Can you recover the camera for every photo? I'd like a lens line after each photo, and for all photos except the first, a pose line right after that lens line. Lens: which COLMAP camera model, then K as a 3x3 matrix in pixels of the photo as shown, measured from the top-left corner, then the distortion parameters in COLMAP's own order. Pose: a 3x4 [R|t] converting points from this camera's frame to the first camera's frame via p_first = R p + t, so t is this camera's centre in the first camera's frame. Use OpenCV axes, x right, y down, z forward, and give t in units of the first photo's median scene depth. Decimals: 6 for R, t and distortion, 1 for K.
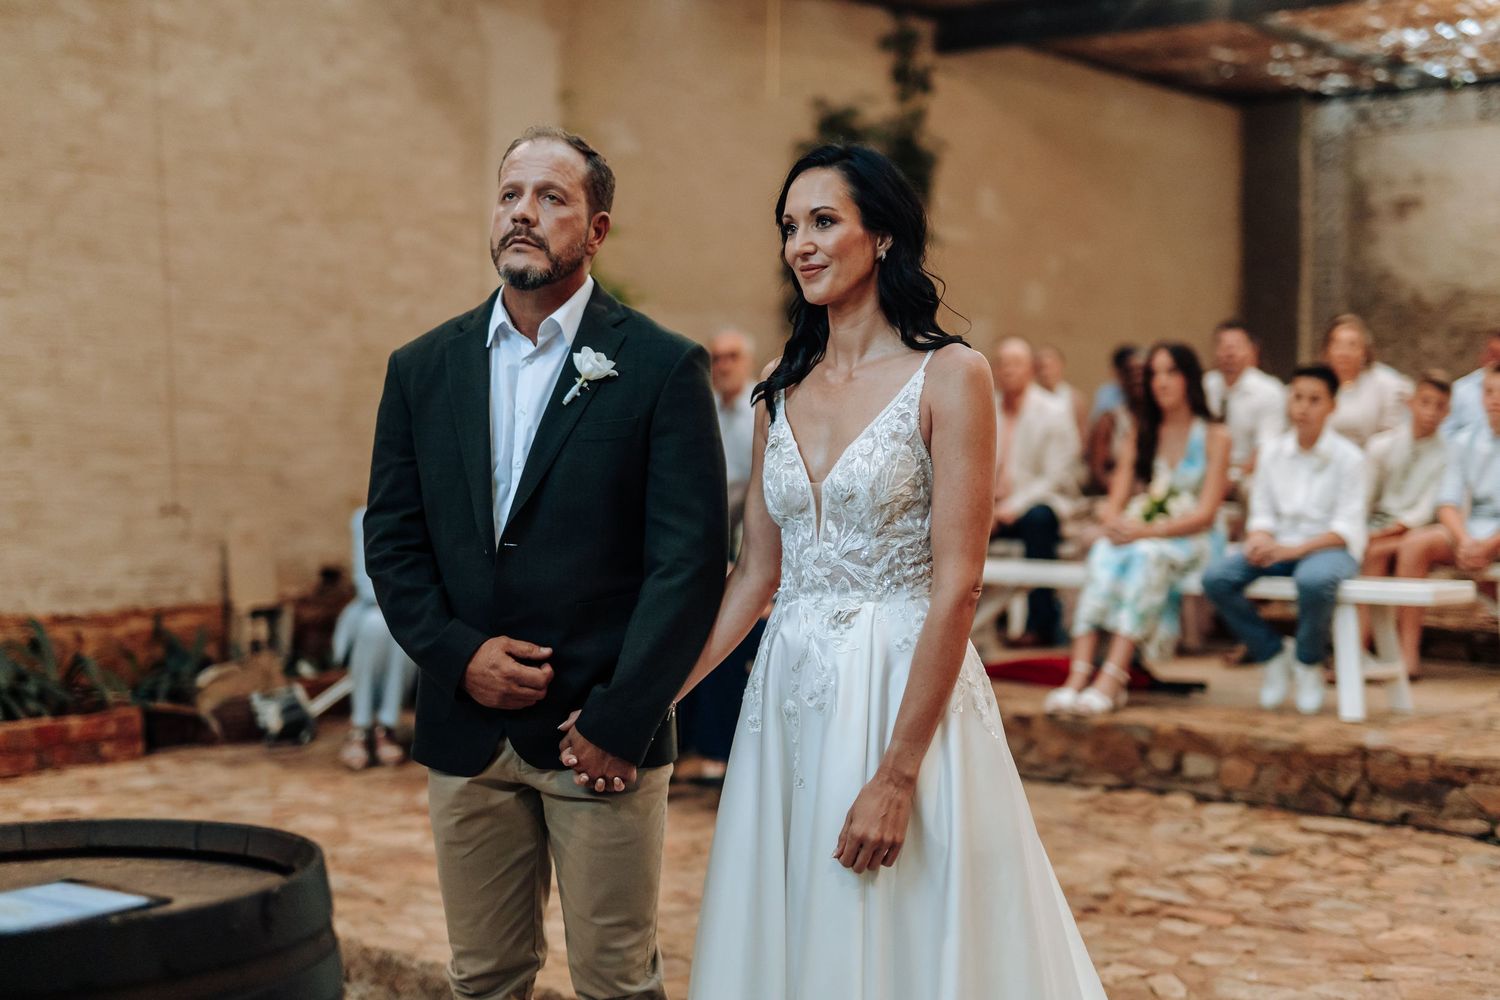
lens RADIAL K [[2121.1, 0, 750.0], [0, 2121.1, 500.0], [0, 0, 1]] dist [0.009371, -0.043993]
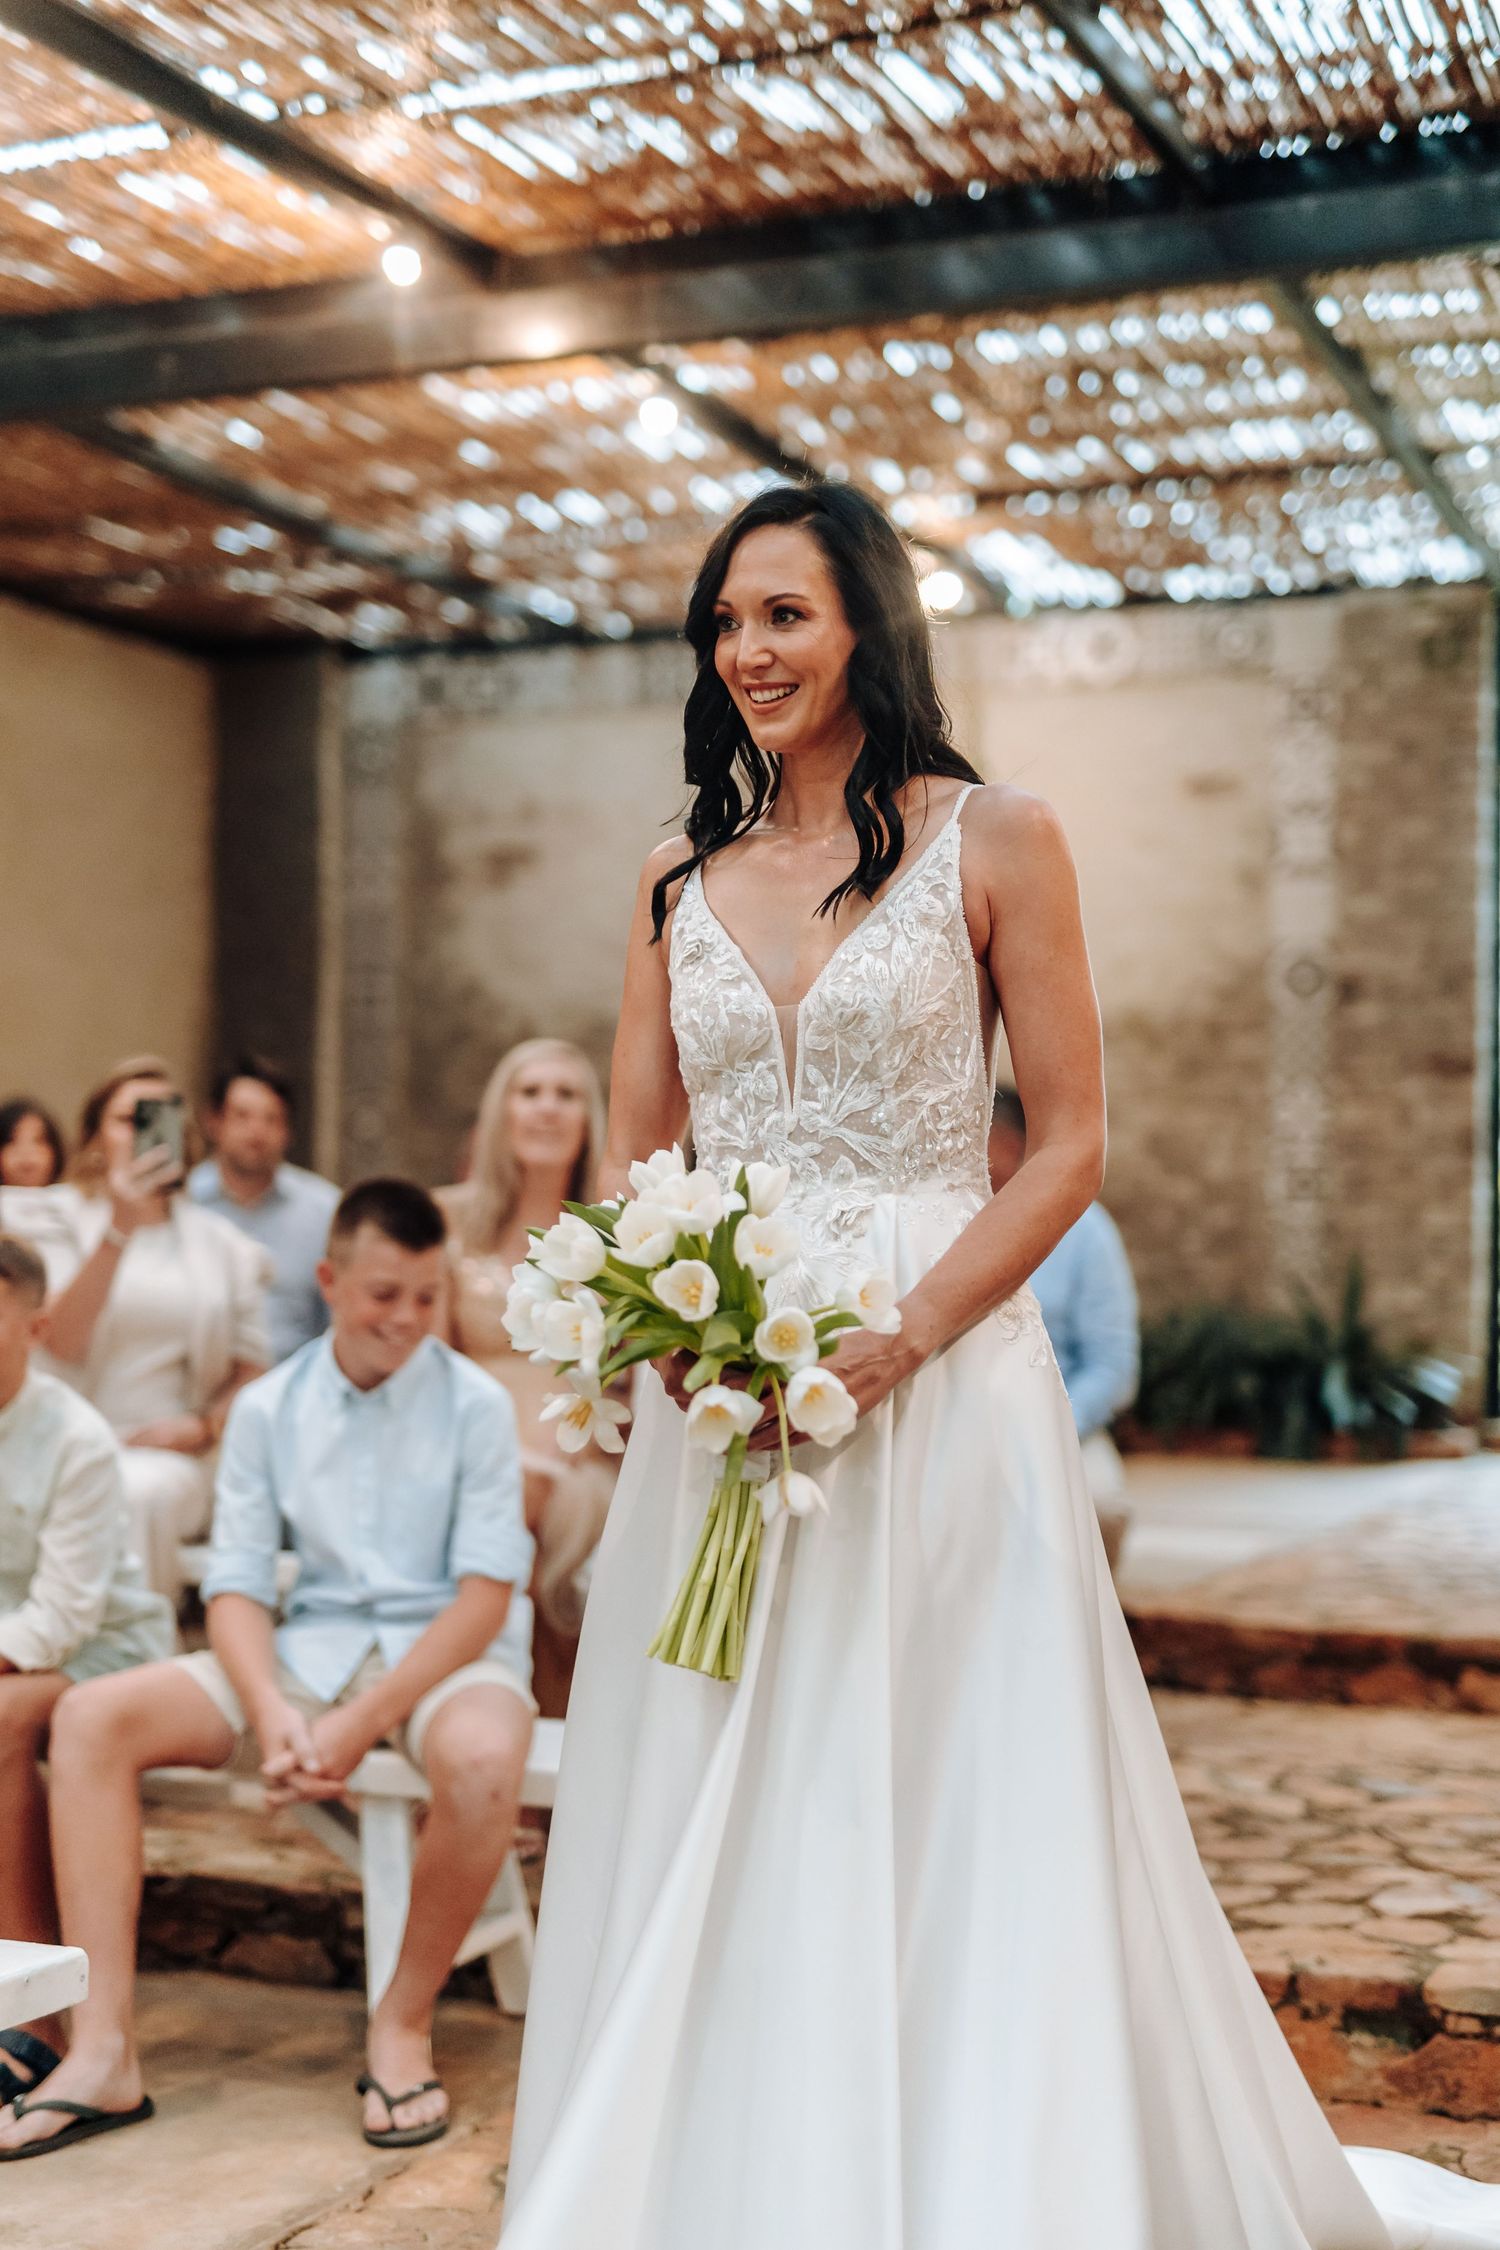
lens RADIAL K [[3181.3, 0, 749.2], [0, 3181.3, 1085.6], [0, 0, 1]] dist [0.111755, -0.023116]
pose [[0.958629, 0.014541, 0.284288, 0.264674], [0.007363, 0.997094, -0.075829, -0.041618], [-0.284564, 0.074785, 0.955736, 0.426799]]
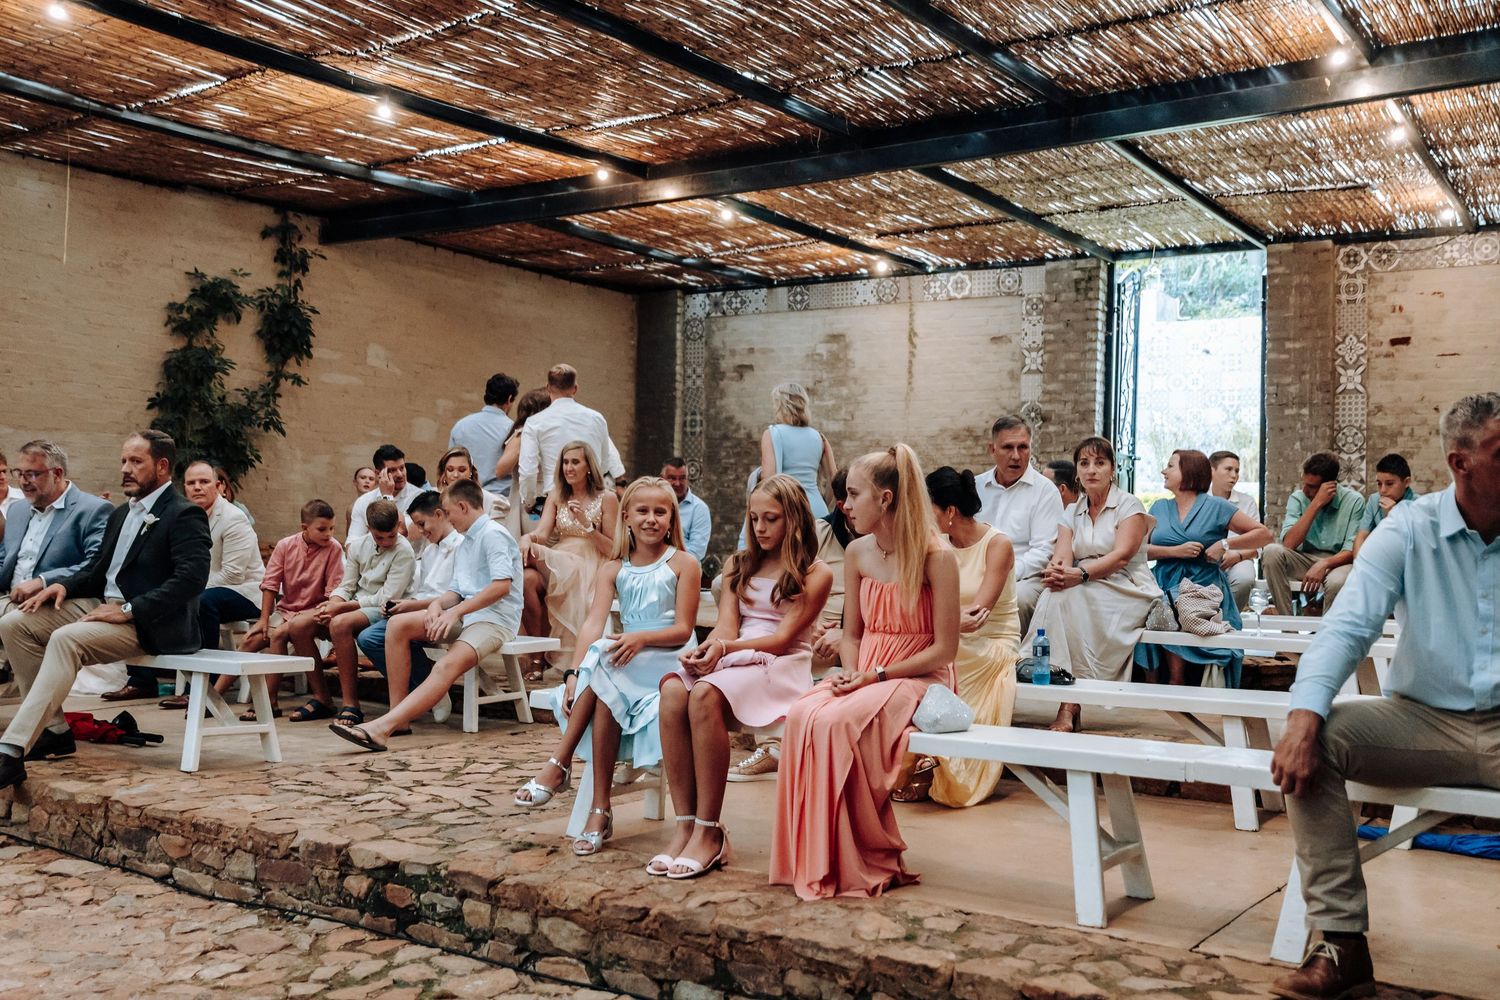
lens RADIAL K [[1465.9, 0, 750.0], [0, 1465.9, 500.0], [0, 0, 1]] dist [-0.000412, -0.010366]
pose [[0.995457, 0.017627, 0.093562, 0.421852], [-0.012768, 0.998551, -0.052282, -0.008569], [-0.094348, 0.050850, 0.994240, 0.109633]]
